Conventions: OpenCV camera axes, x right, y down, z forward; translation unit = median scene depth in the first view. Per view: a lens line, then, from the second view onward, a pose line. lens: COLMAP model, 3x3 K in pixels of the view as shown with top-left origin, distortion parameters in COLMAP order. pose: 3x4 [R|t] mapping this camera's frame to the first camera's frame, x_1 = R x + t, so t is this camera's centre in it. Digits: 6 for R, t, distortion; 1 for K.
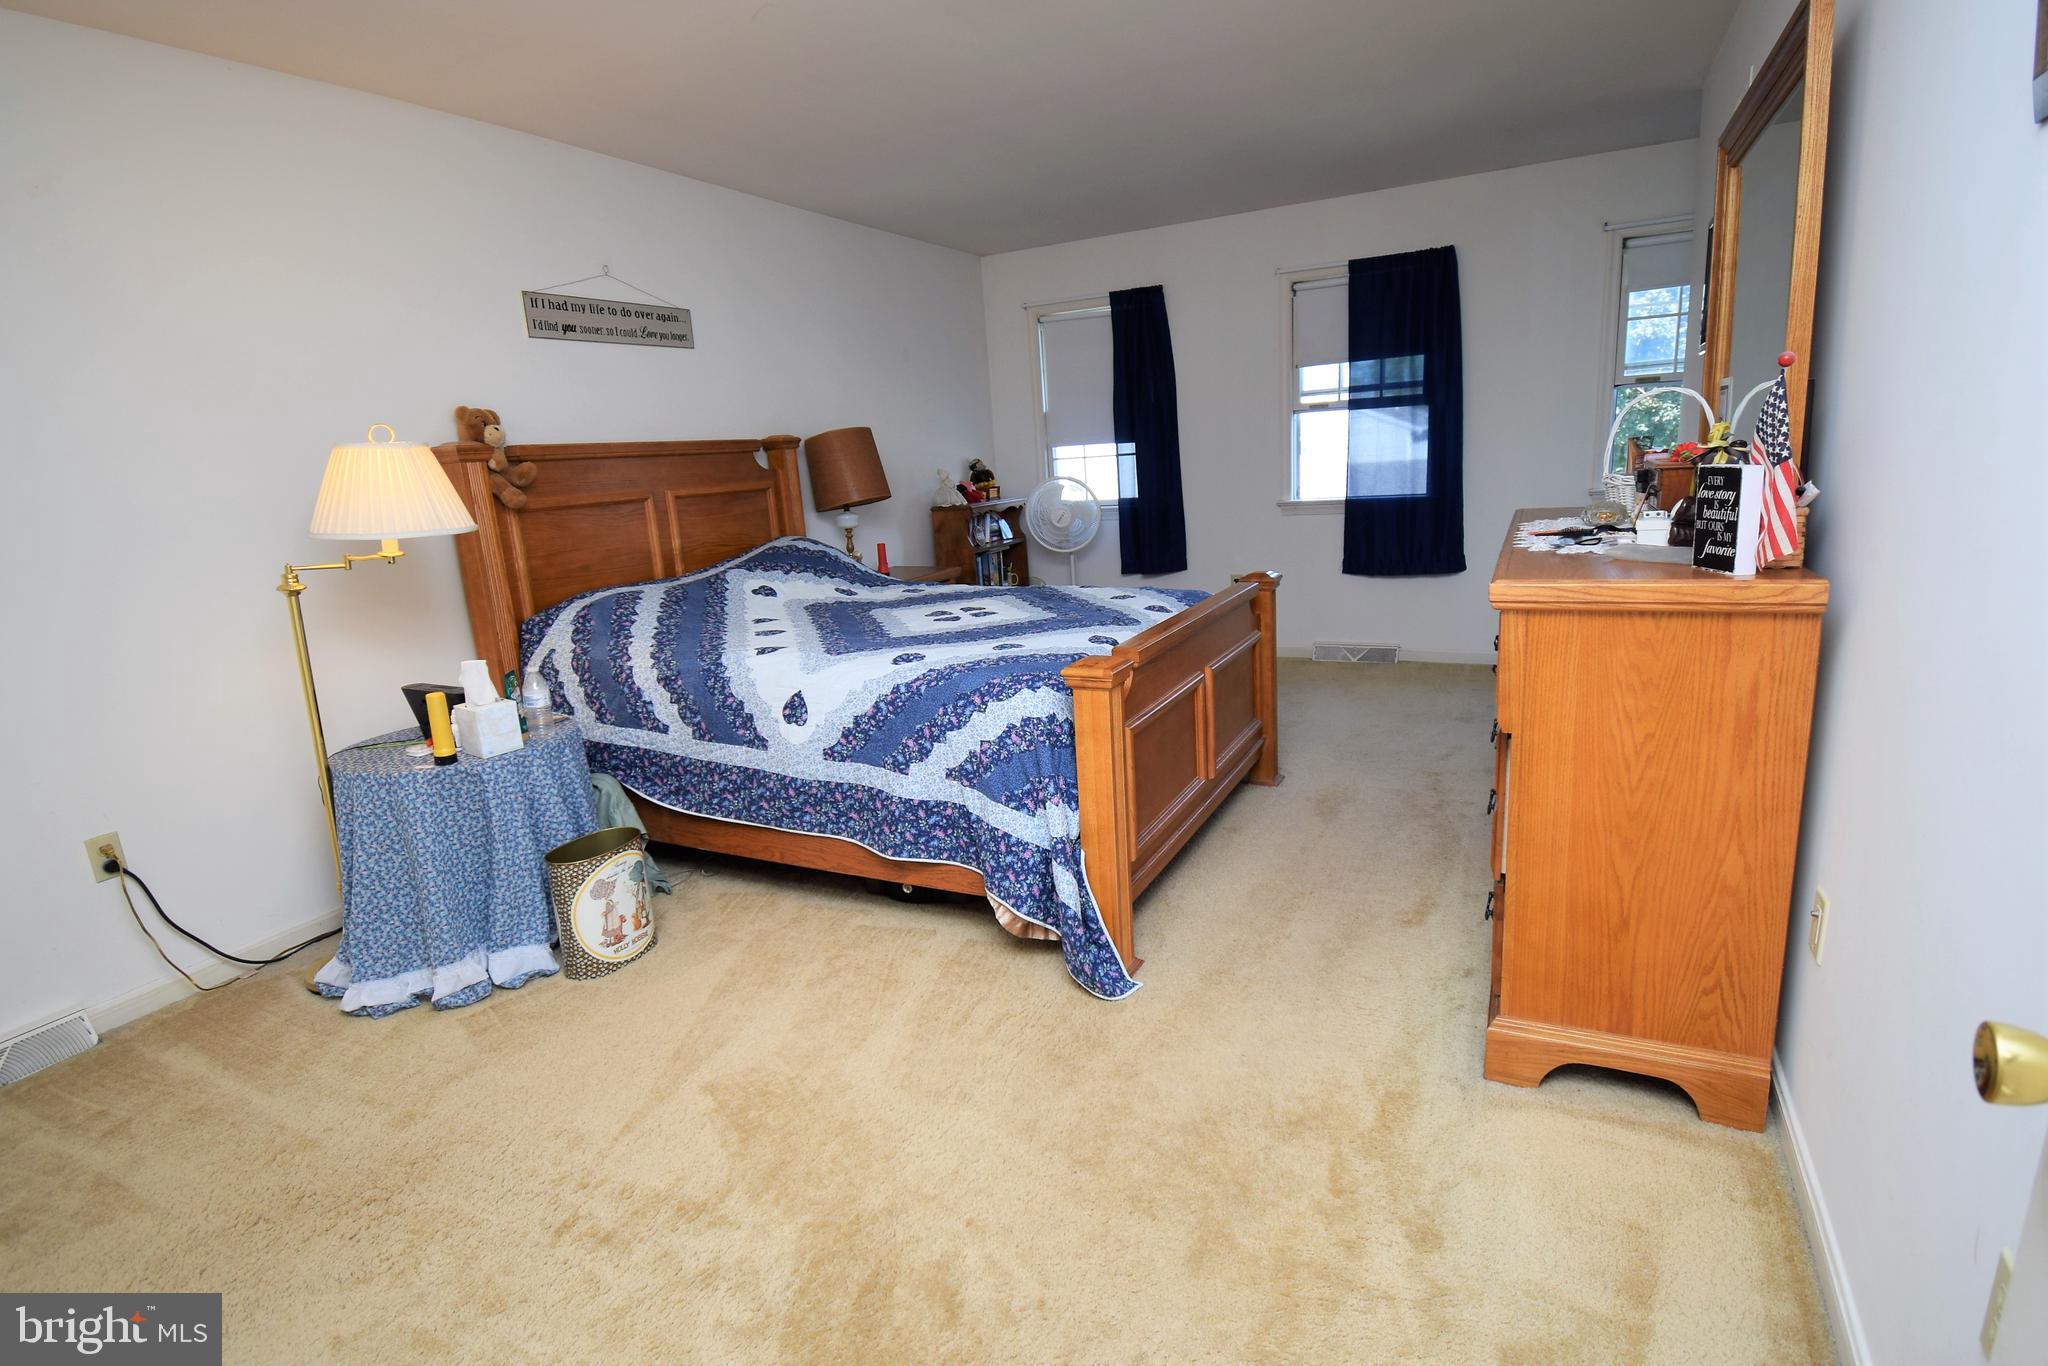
lens RADIAL K [[913.2, 0, 1024.0], [0, 913.2, 683.0], [0, 0, 1]] dist [0.003240, -0.000056]
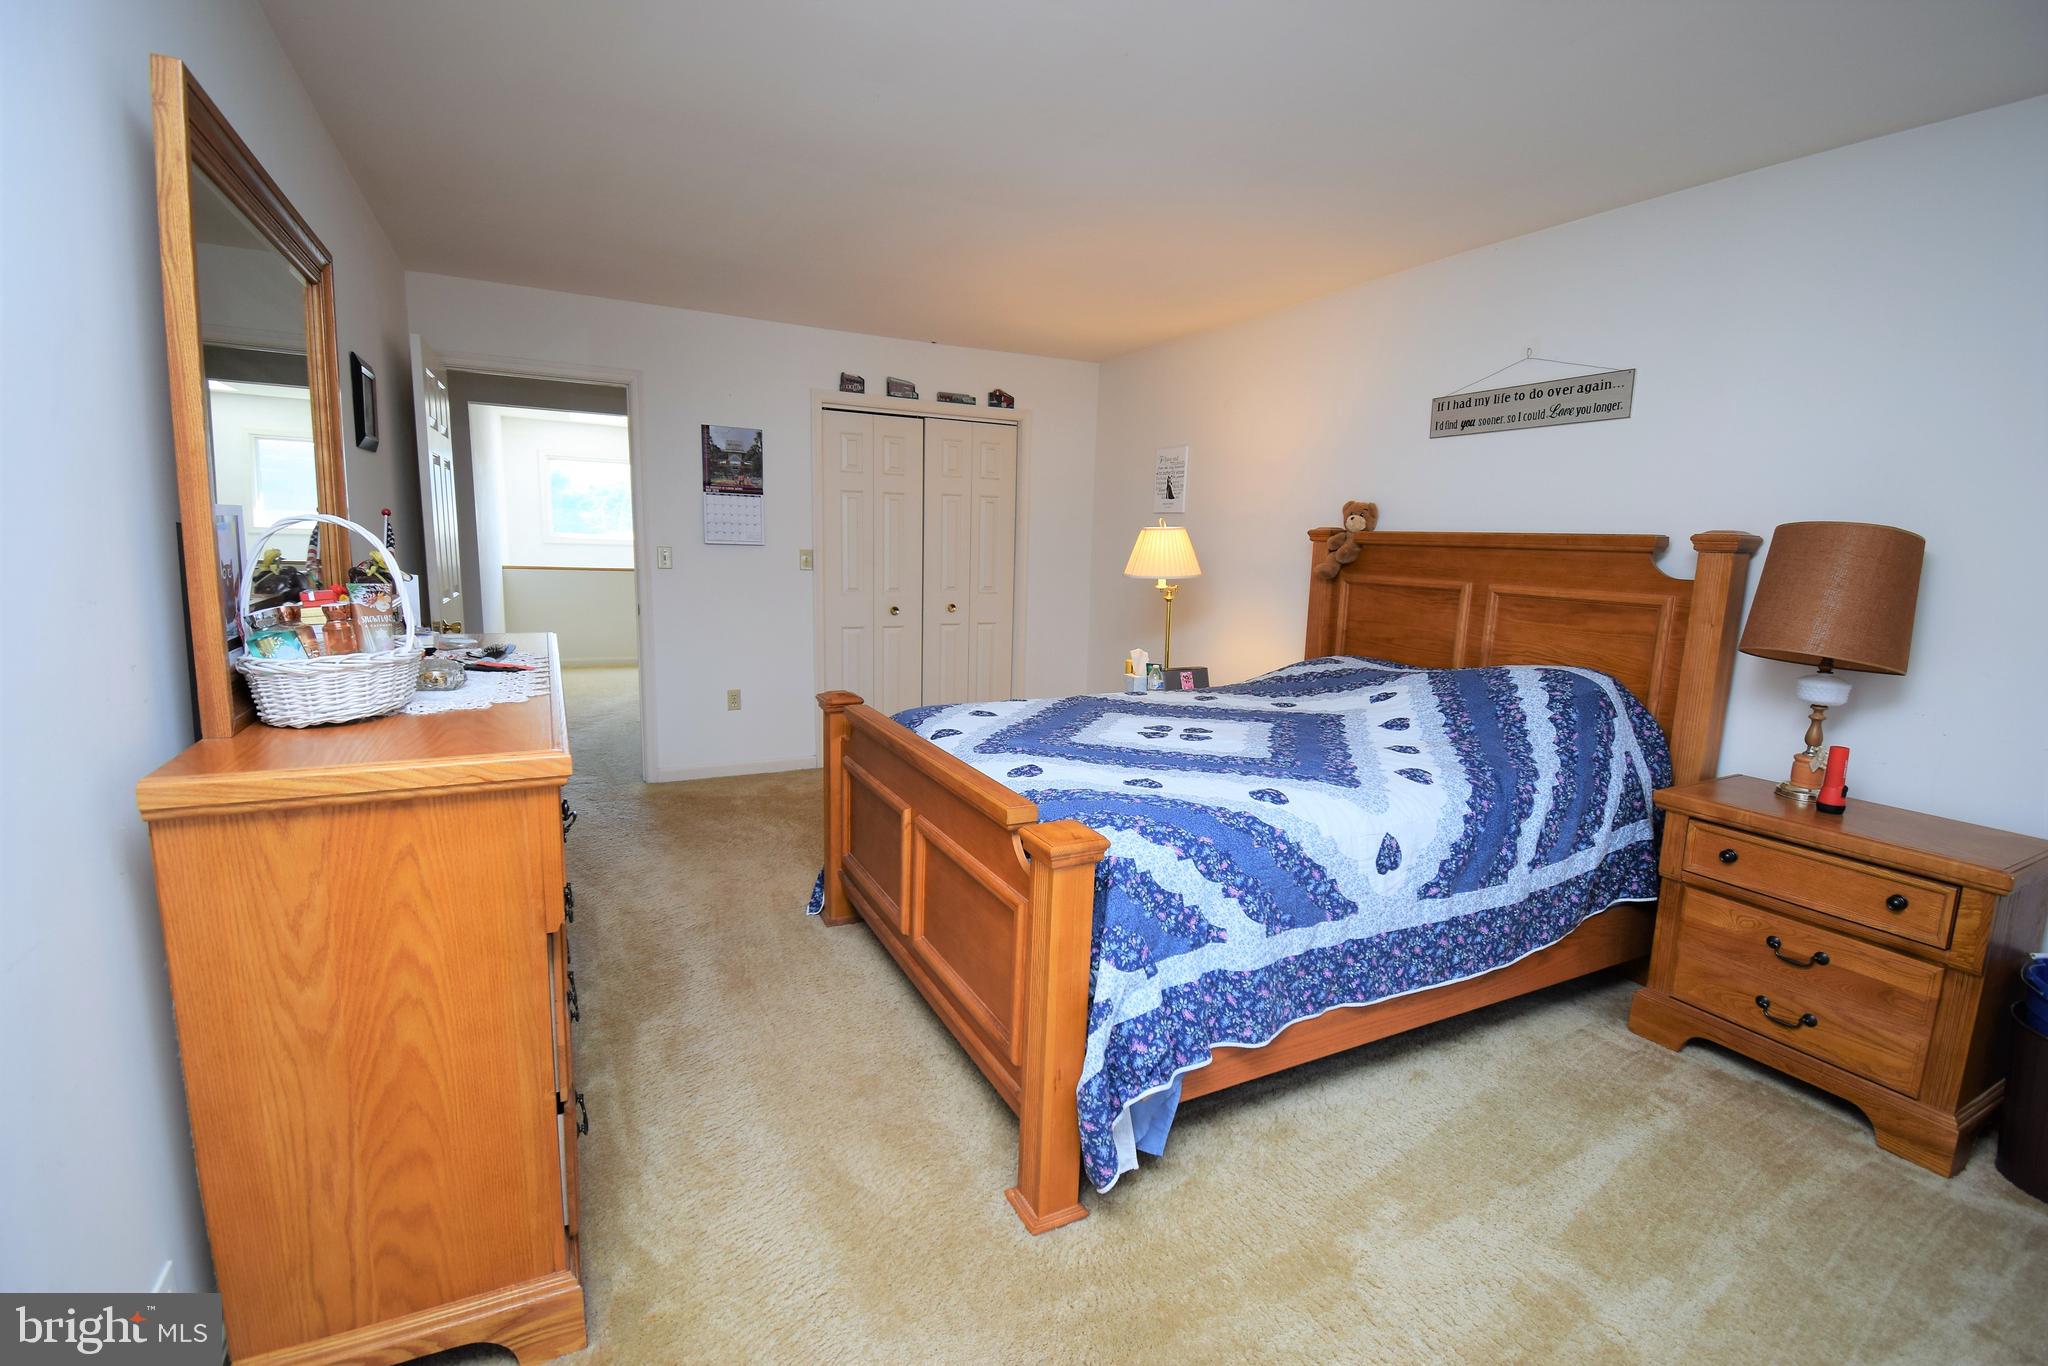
lens RADIAL K [[913.2, 0, 1024.0], [0, 913.2, 683.0], [0, 0, 1]] dist [0.003240, -0.000056]
pose [[-0.552727, 0.179005, -0.813910, 0.651396], [-0.200111, 0.919575, 0.338139, -0.347926], [0.808980, 0.349770, -0.472453, 1.125672]]
